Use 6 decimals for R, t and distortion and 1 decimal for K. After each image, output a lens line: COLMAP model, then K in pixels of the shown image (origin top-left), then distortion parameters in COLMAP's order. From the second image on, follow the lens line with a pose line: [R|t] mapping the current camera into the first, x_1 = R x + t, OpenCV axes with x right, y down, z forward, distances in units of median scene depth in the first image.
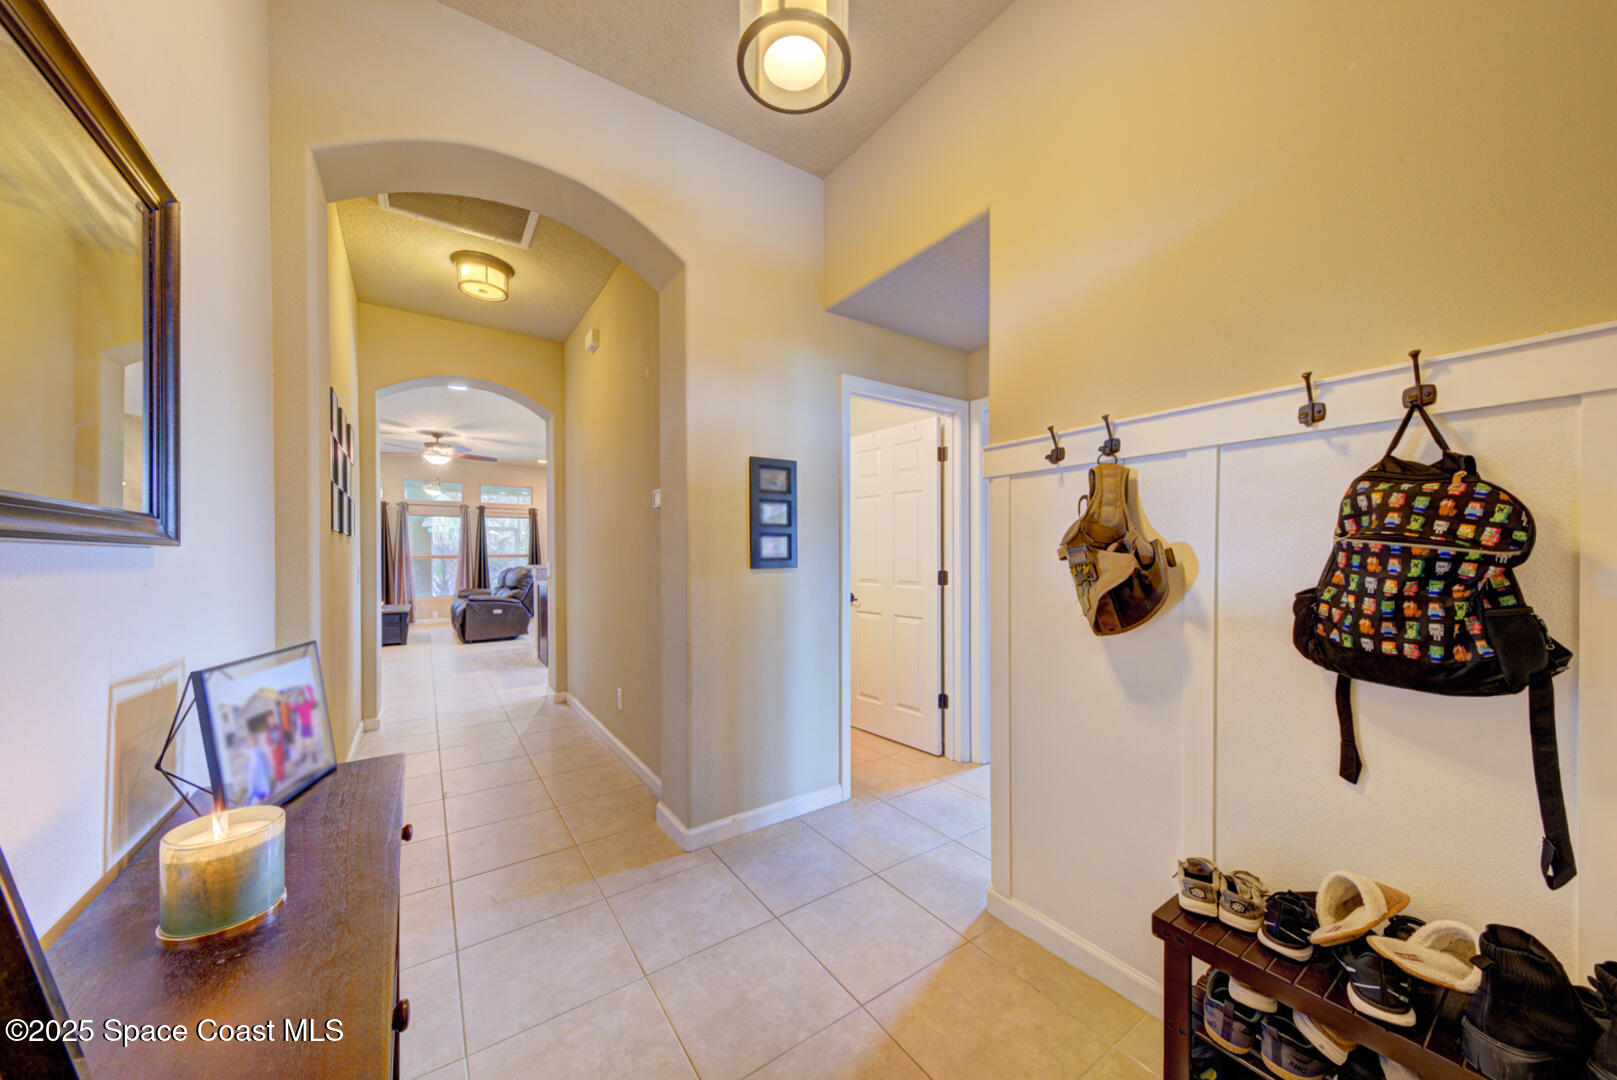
lens RADIAL K [[557.0, 0, 815.3], [0, 557.0, 553.4], [0, 0, 1]] dist [0.023443, -0.003898]
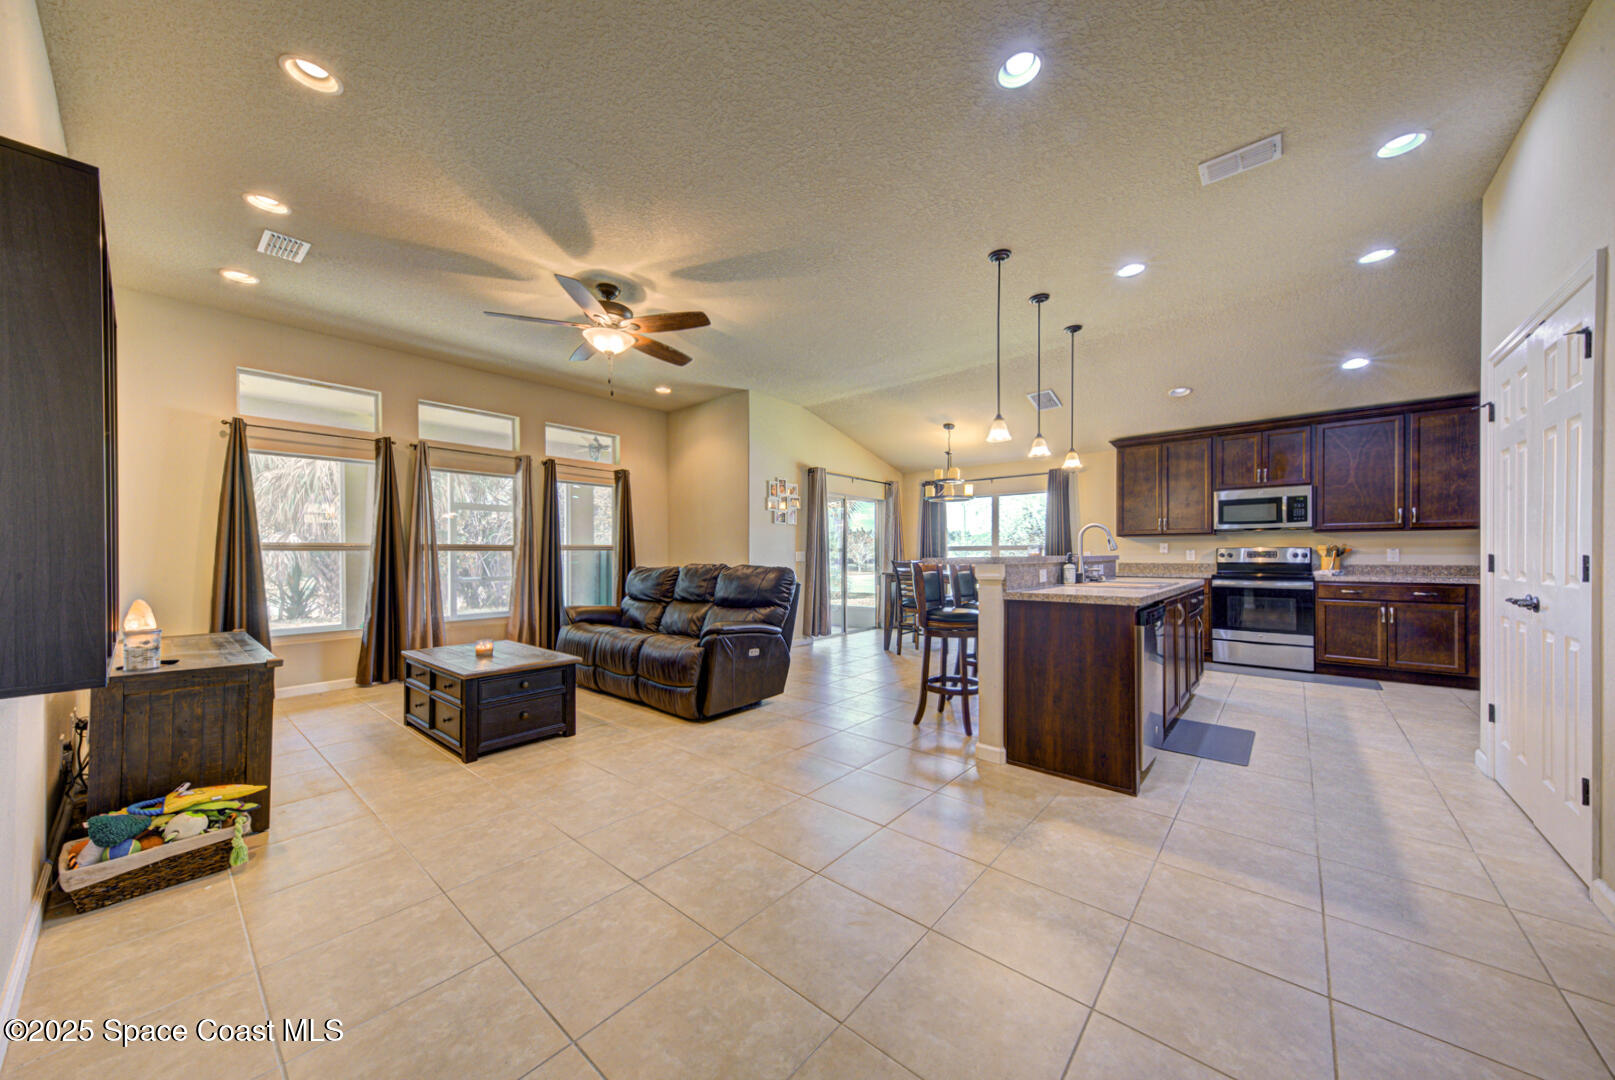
lens RADIAL K [[556.3, 0, 805.1], [0, 556.3, 552.6], [0, 0, 1]] dist [0.023443, -0.003898]
pose [[0.969304, 0.003746, 0.245838, -0.488852], [-0.002496, 0.999982, -0.005396, 0.012913], [-0.245854, 0.004617, 0.969296, 0.385443]]
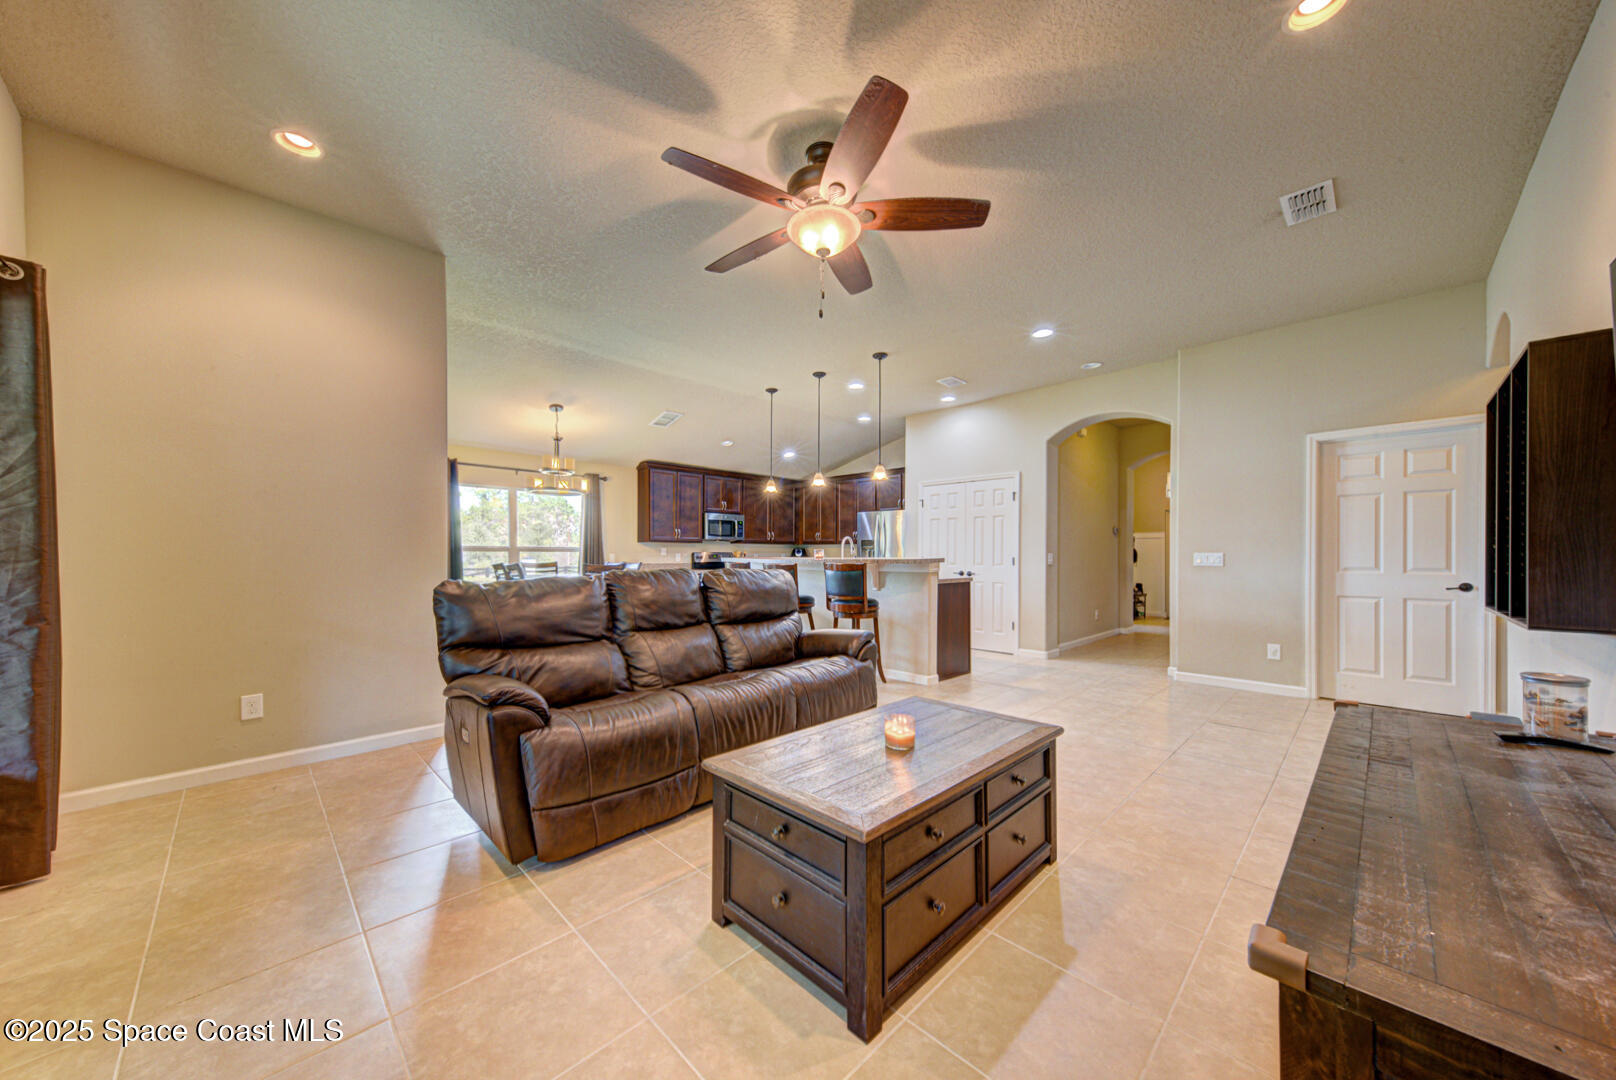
lens RADIAL K [[556.6, 0, 795.2], [0, 556.6, 560.4], [0, 0, 1]] dist [0.023443, -0.003898]
pose [[-0.161644, -0.002975, 0.986845, -0.767918], [-0.000345, 0.999996, 0.002958, 0.013836], [-0.986849, 0.000138, -0.161644, 0.840059]]
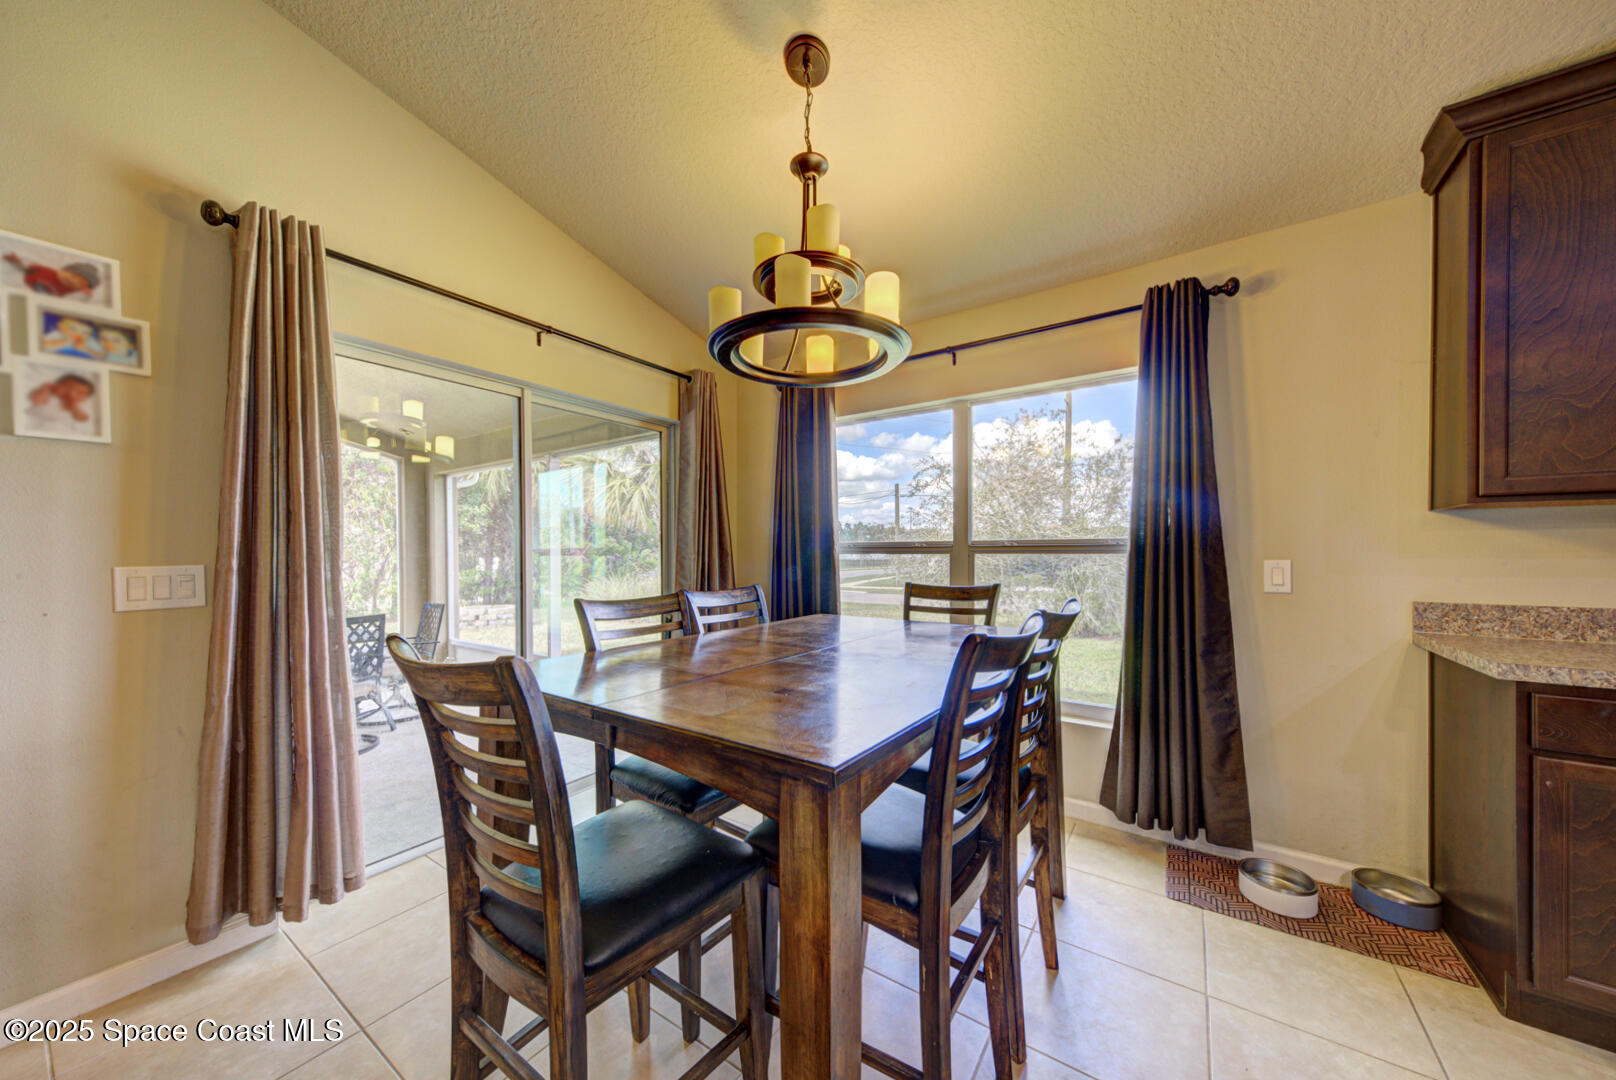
lens RADIAL K [[556.6, 0, 806.3], [0, 556.6, 556.5], [0, 0, 1]] dist [0.023443, -0.003898]
pose [[0.936185, -0.003776, 0.351487, -0.218799], [0.000173, 0.999947, 0.010281, 0.003845], [-0.351507, -0.009564, 0.936136, 0.829853]]
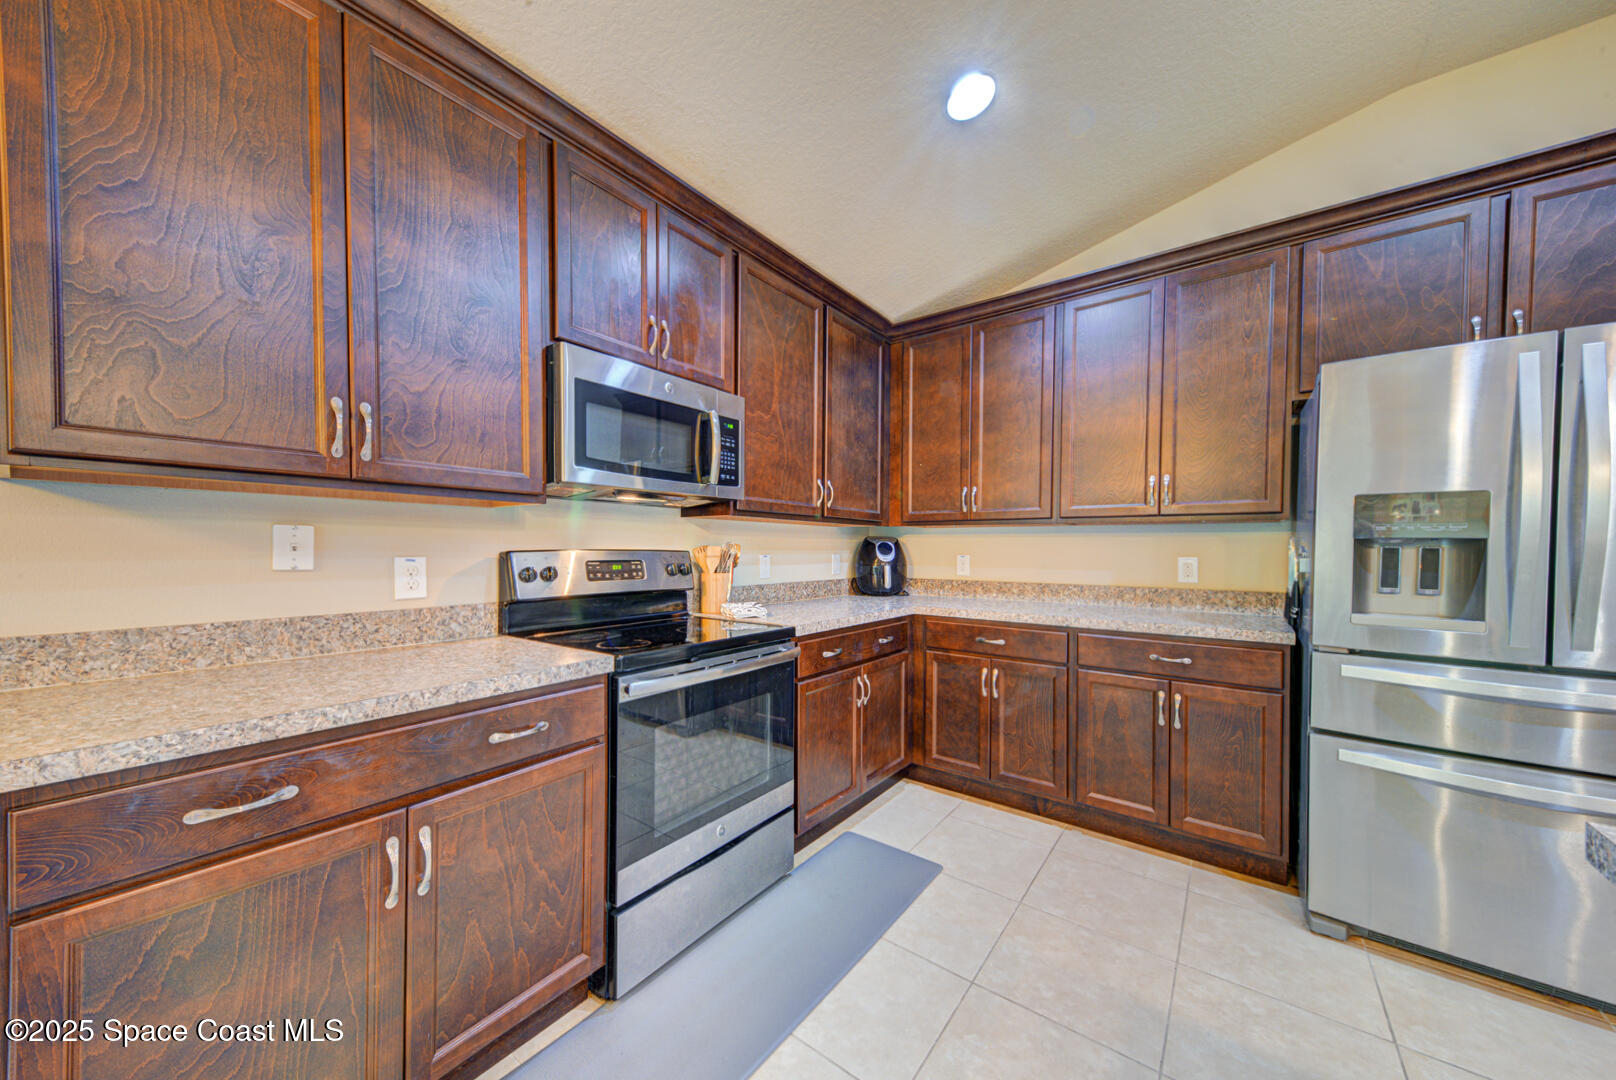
lens RADIAL K [[569.4, 0, 803.8], [0, 569.4, 558.6], [0, 0, 1]] dist [0.023256, -0.001901]
pose [[-0.305658, -0.013319, 0.952048, -0.115089], [-0.004697, 0.999911, 0.012480, 0.003892], [-0.952130, -0.000657, -0.305694, 0.822563]]
